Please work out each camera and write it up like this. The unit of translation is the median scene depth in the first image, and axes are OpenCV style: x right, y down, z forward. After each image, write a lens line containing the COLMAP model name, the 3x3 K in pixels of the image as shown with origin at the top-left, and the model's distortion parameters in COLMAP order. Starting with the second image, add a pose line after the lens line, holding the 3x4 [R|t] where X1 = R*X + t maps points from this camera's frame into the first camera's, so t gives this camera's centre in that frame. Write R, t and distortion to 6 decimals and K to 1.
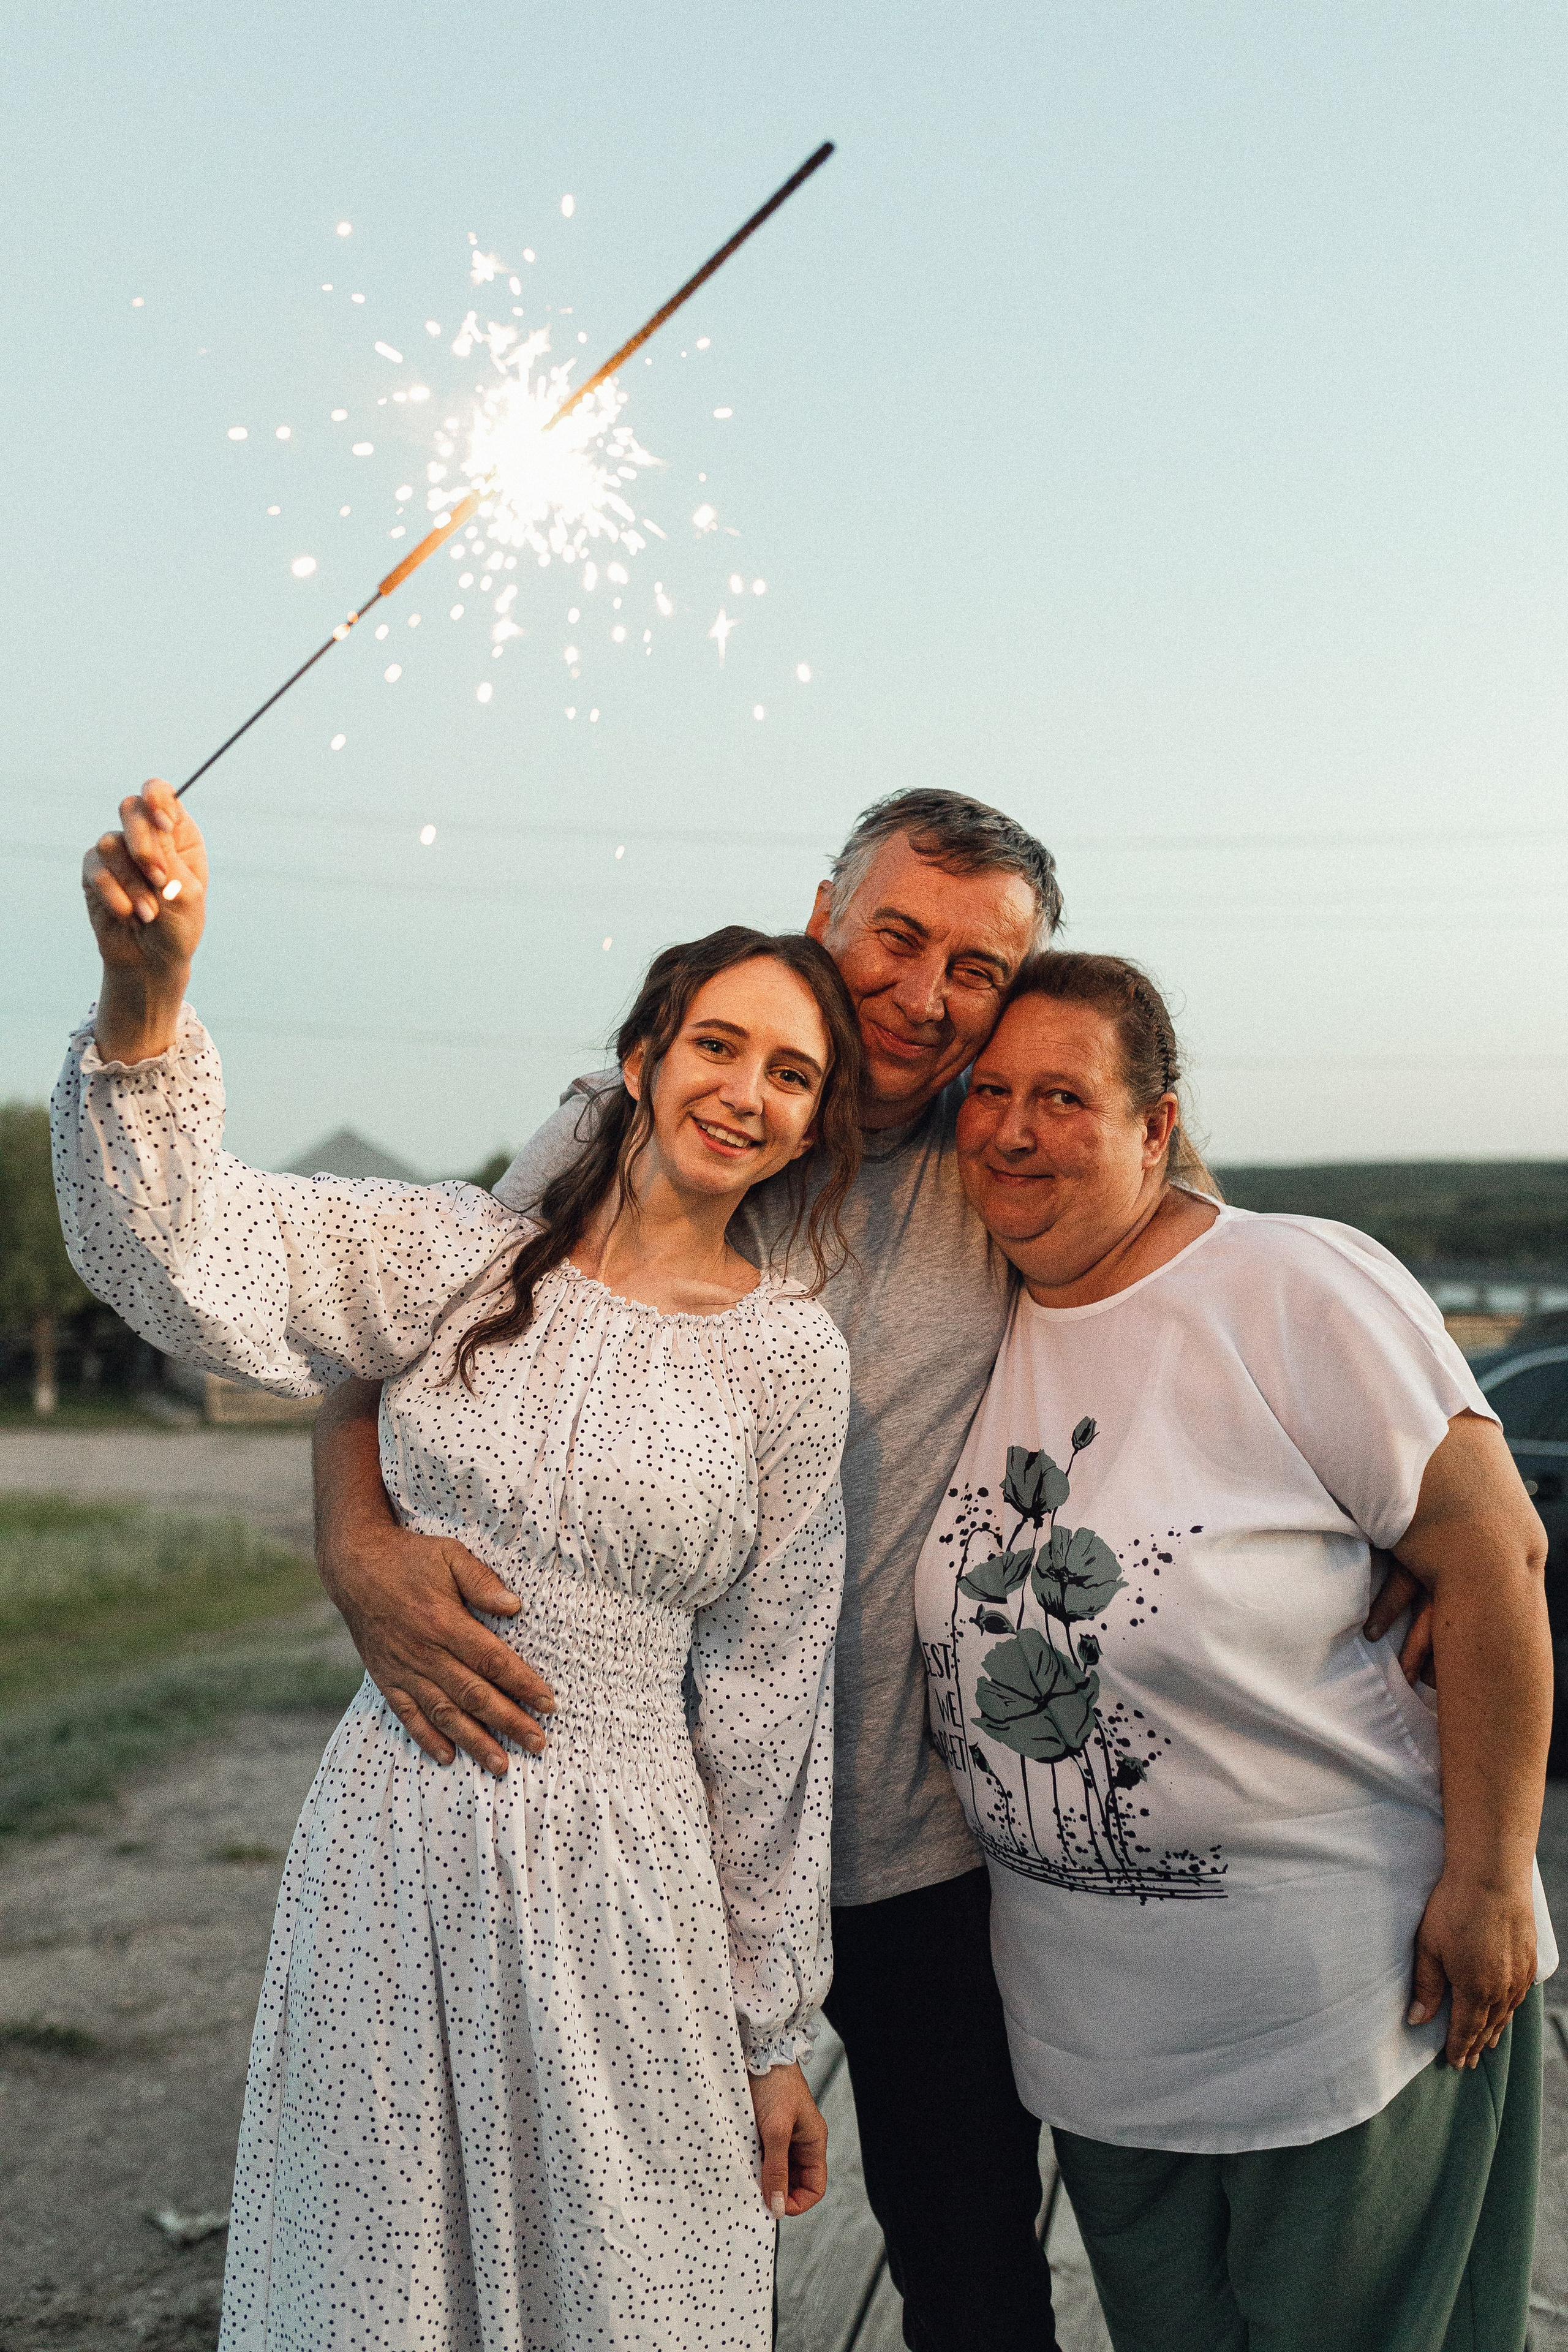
lens RADIAL K [[2240.9, 0, 774.0], [0, 2240.9, 1117.8], [0, 0, 1]] dist [0.000522, 0.011457]
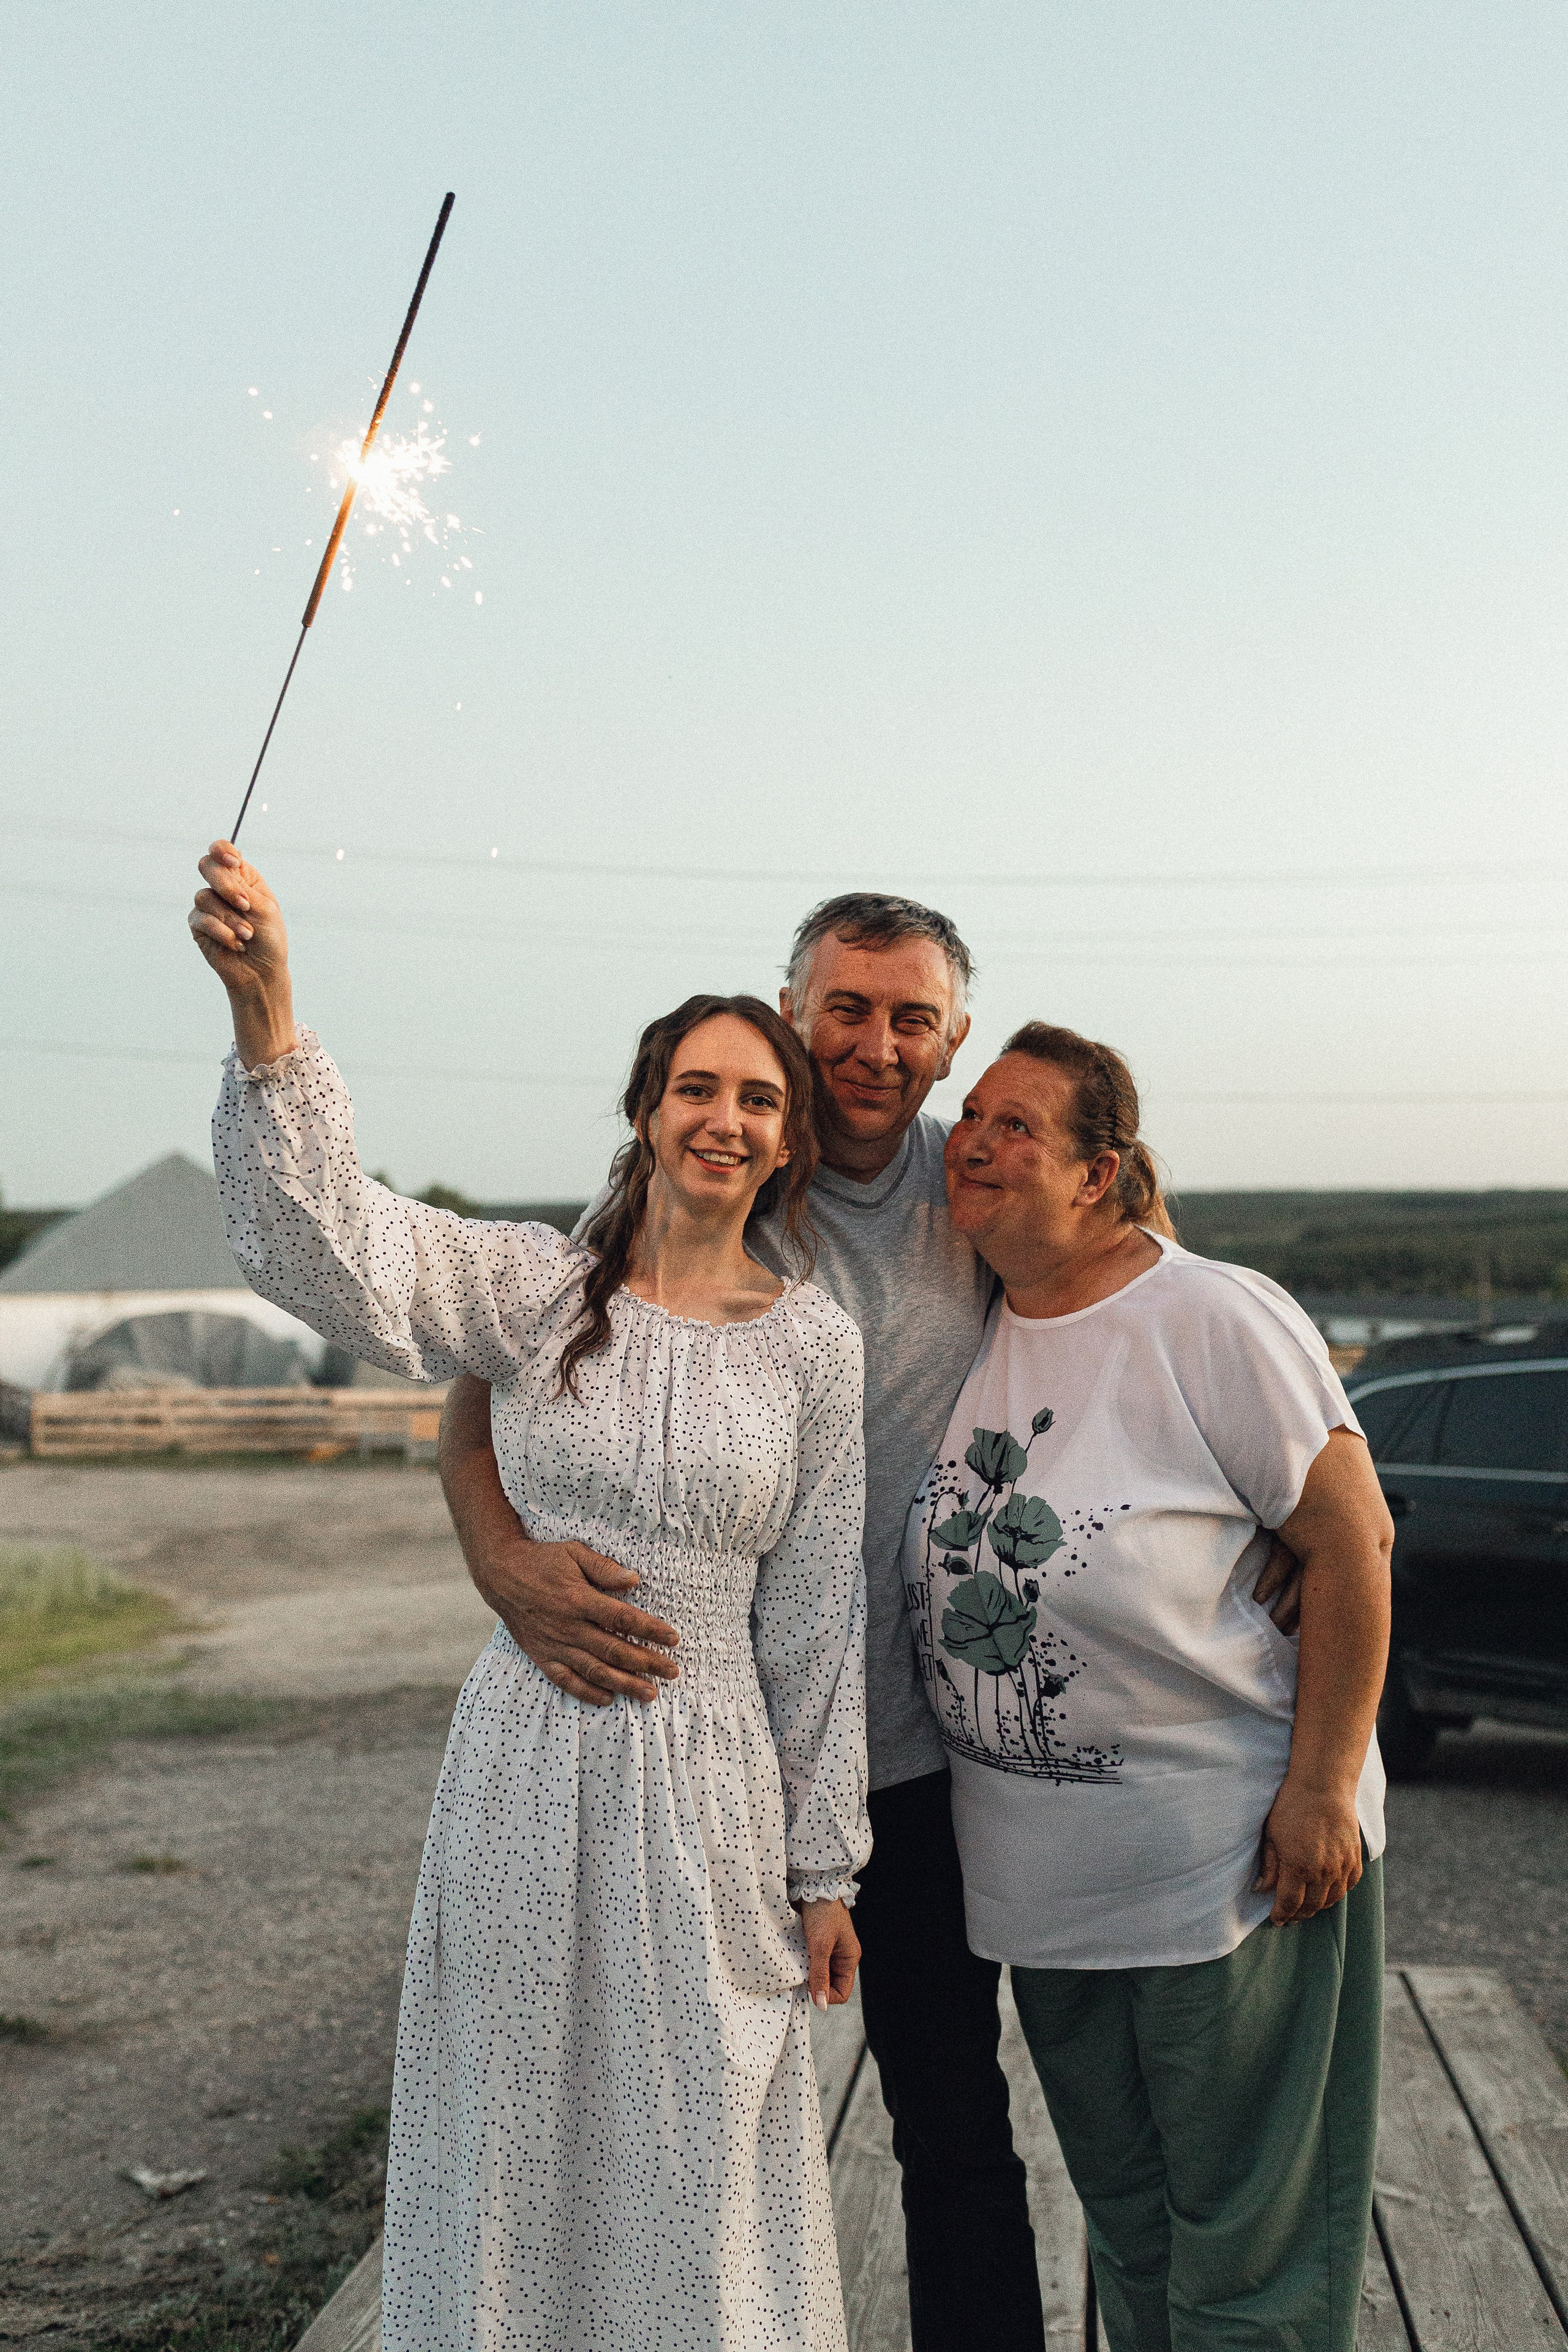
lens RADIAL K [[2291.6, 0, 772.3], [0, 2291.6, 1171.5], [0, 0, 1]] dist [-0.000778, 0.008832]
pose [[0.997344, 0.008136, 0.072376, -0.052830], [-0.008886, 0.999910, 0.010044, -0.006160], [-0.072288, -0.010661, 0.997327, -0.117002]]
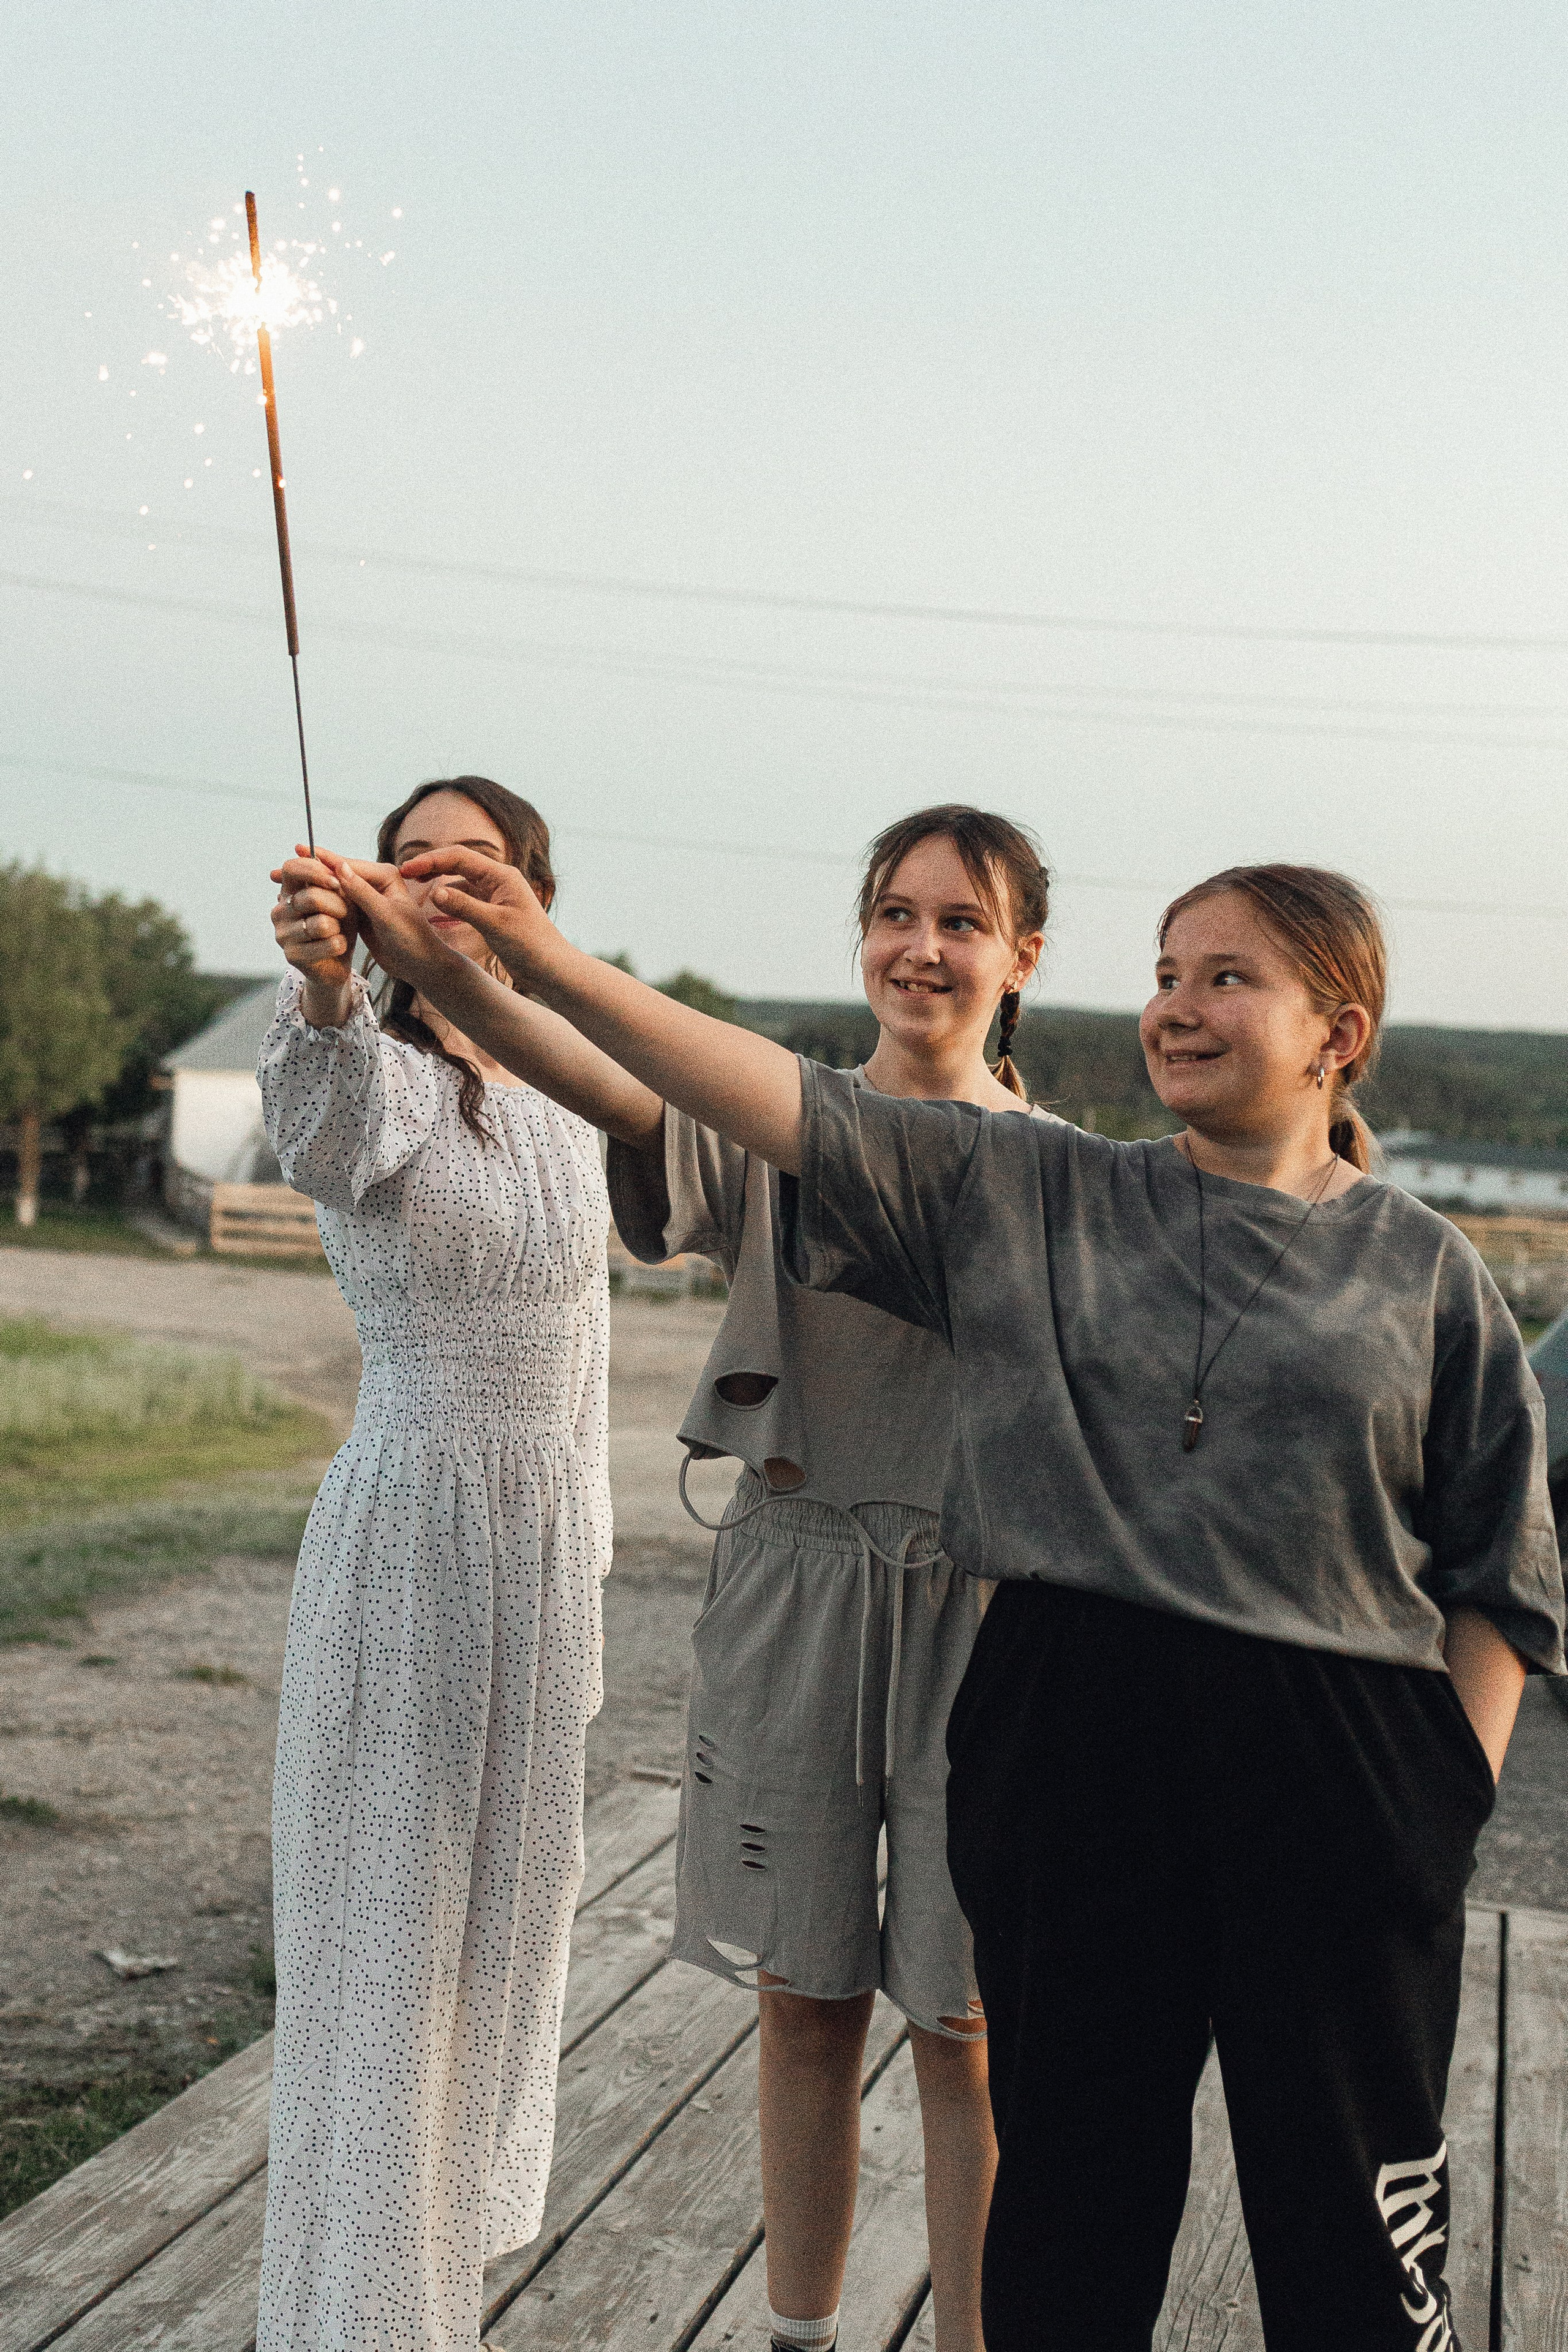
lens RADIAL K [[2743.3, 0, 608.9], [0, 2743.3, 1072.2], [0, 0, 1]] dist [0.007838, -0.001508]
pose [[0.992021, 0.067174, -0.106687, 0.069481], [-0.061544, 0.996576, 0.055219, -0.008151], [0.110030, -0.048213, 0.992758, -0.234961]]
